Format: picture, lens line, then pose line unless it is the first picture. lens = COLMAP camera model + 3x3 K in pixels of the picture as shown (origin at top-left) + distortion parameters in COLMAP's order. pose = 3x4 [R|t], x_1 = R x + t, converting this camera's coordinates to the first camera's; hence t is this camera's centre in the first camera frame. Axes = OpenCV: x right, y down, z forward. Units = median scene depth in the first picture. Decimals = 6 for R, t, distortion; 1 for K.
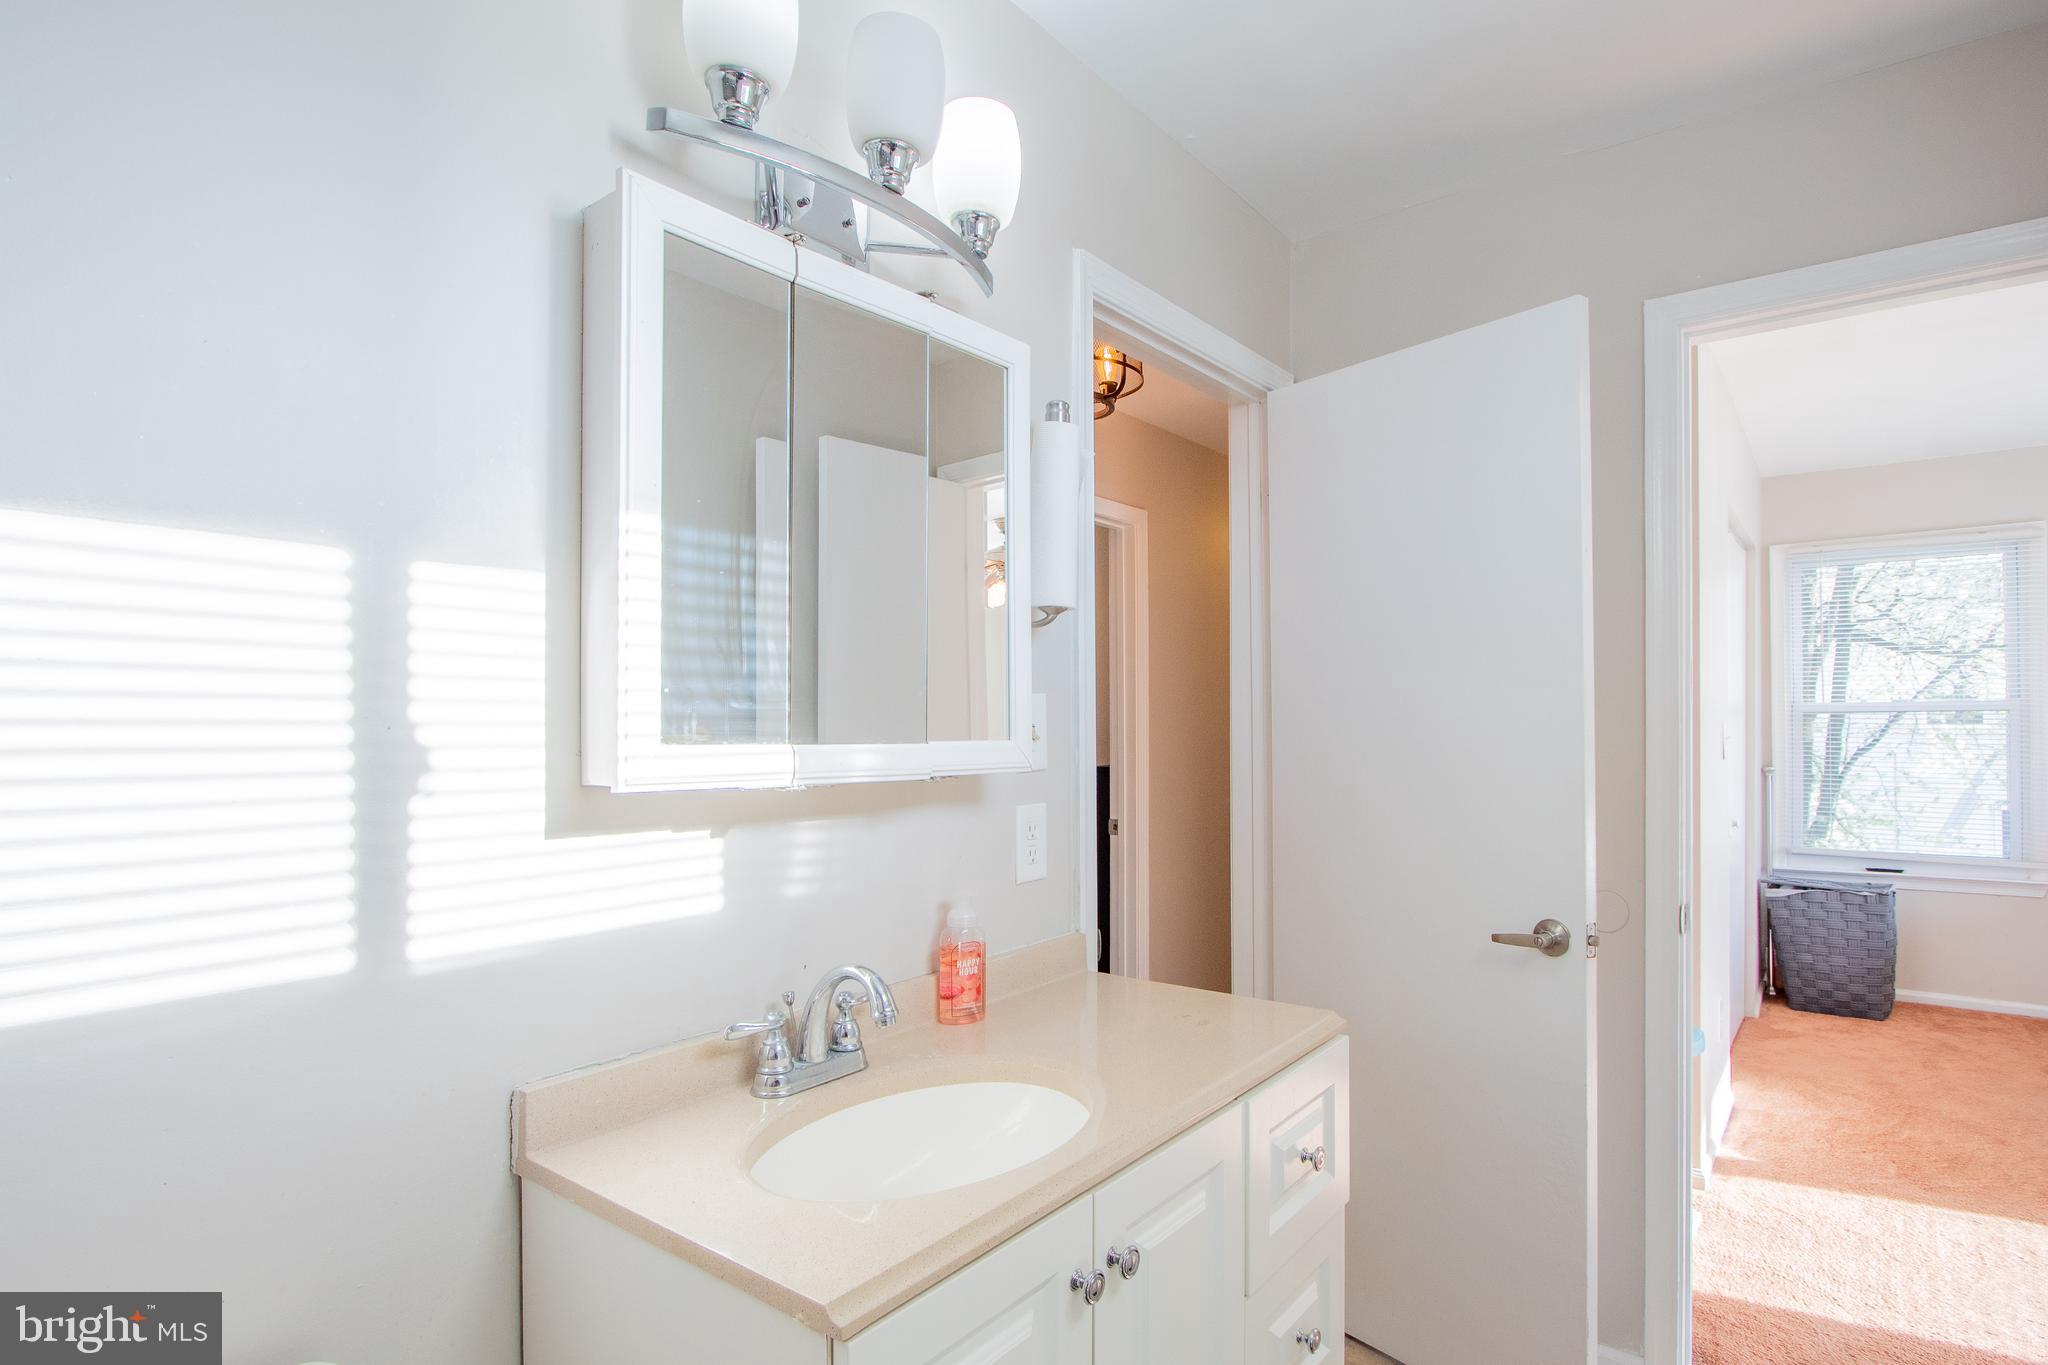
lens RADIAL K [[1127.9, 0, 1000.2], [0, 1127.9, 731.2], [0, 0, 1]] dist [-0.017279, 0.001632]
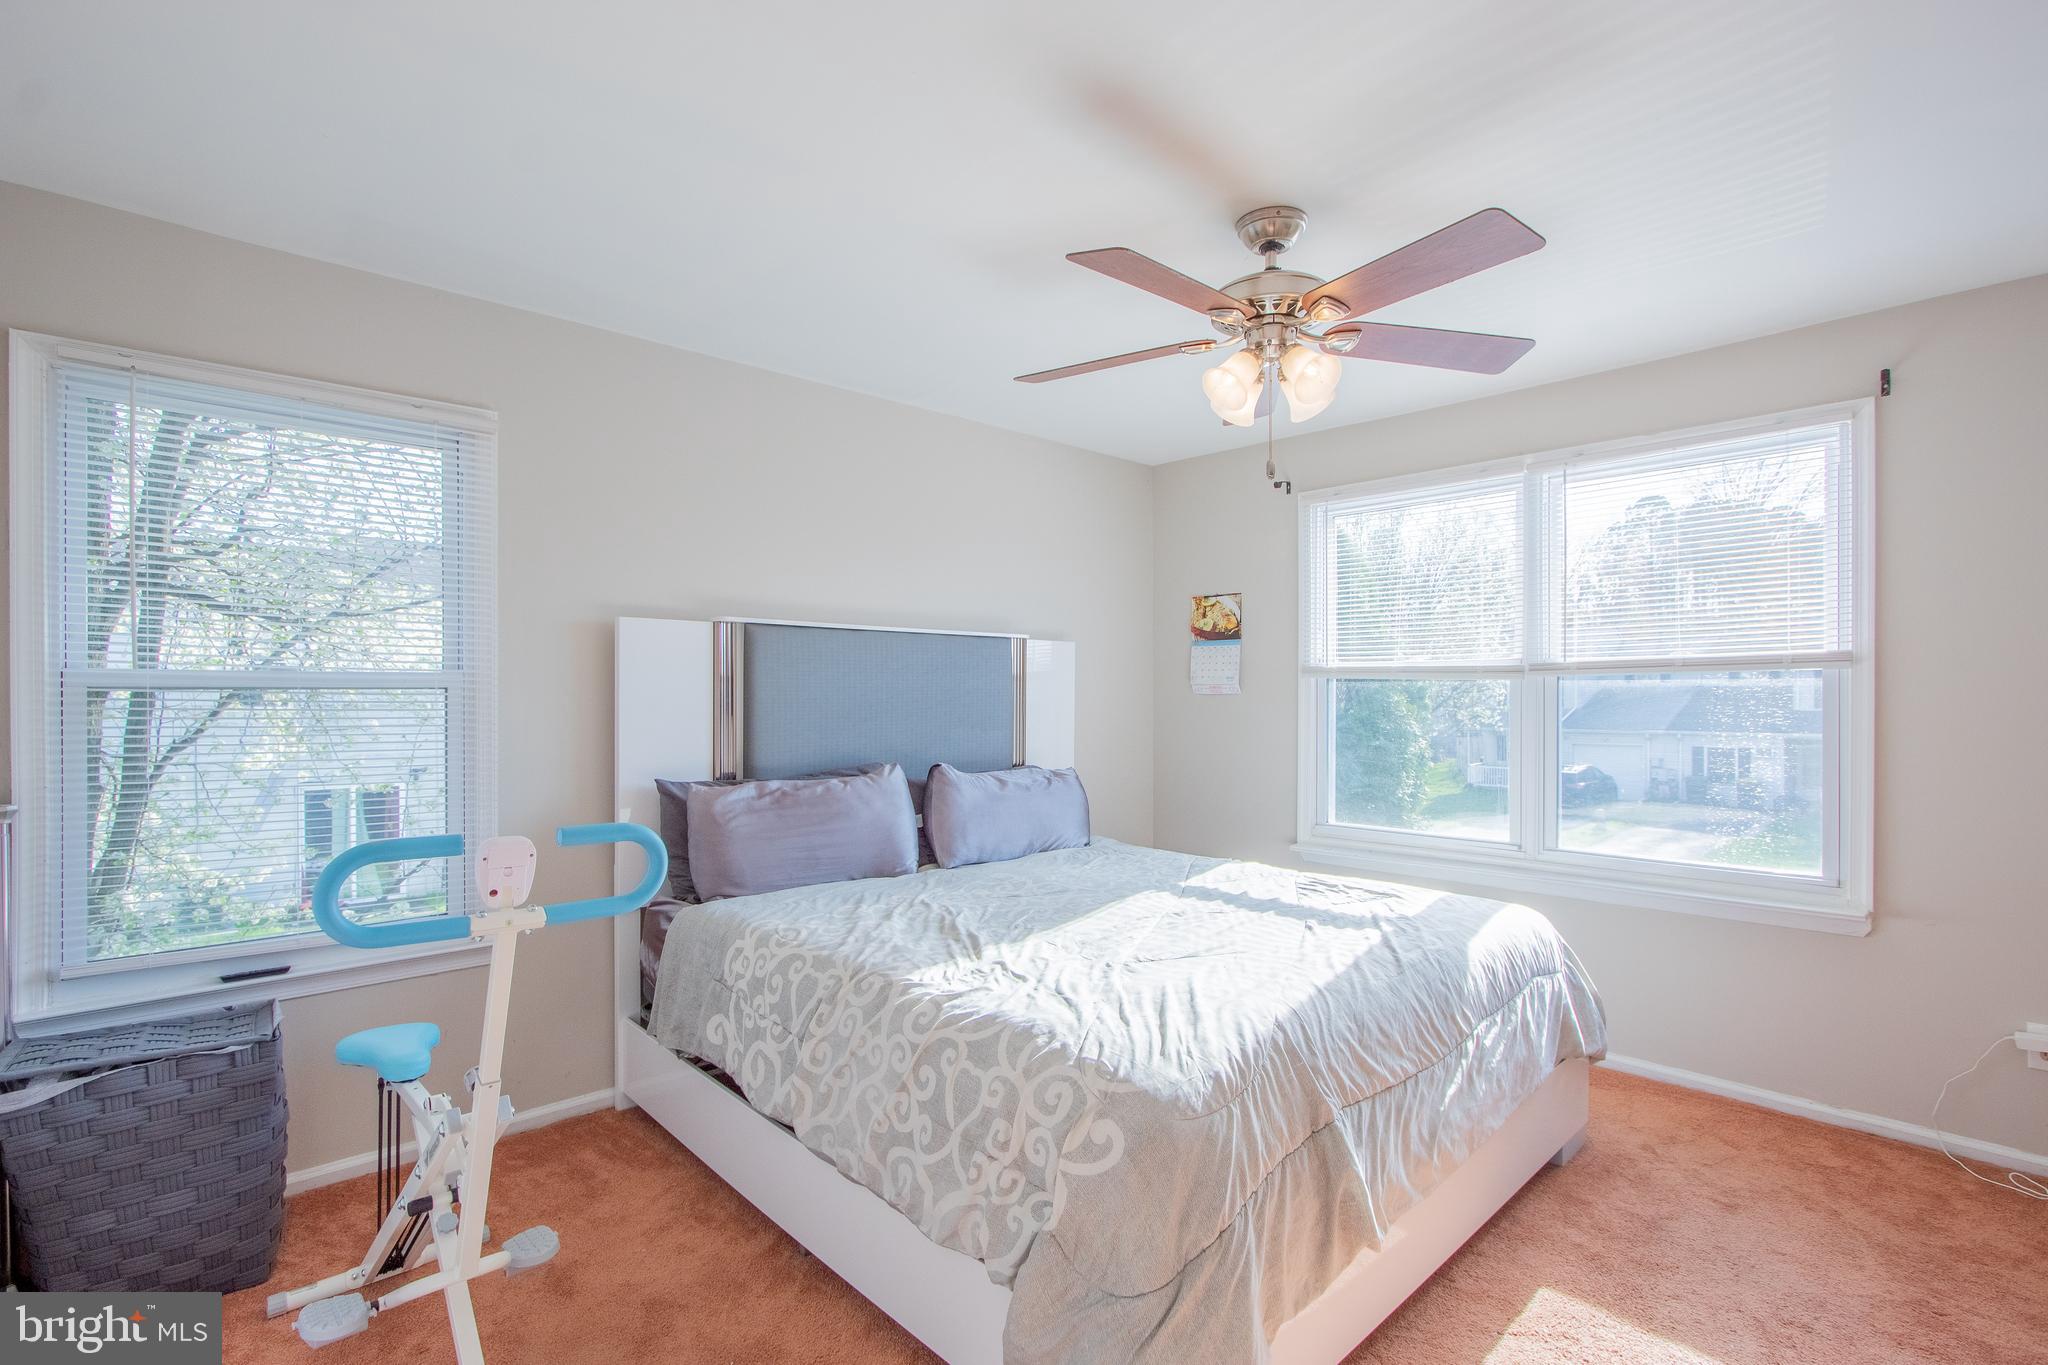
lens RADIAL K [[951.5, 0, 1029.0], [0, 951.5, 698.2], [0, 0, 1]] dist [-0.013490, 0.000725]
pose [[0.157092, 0.009118, 0.987542, 0.320296], [0.004637, 0.999940, -0.009970, -0.004216], [-0.987573, 0.006146, 0.157040, 0.449376]]
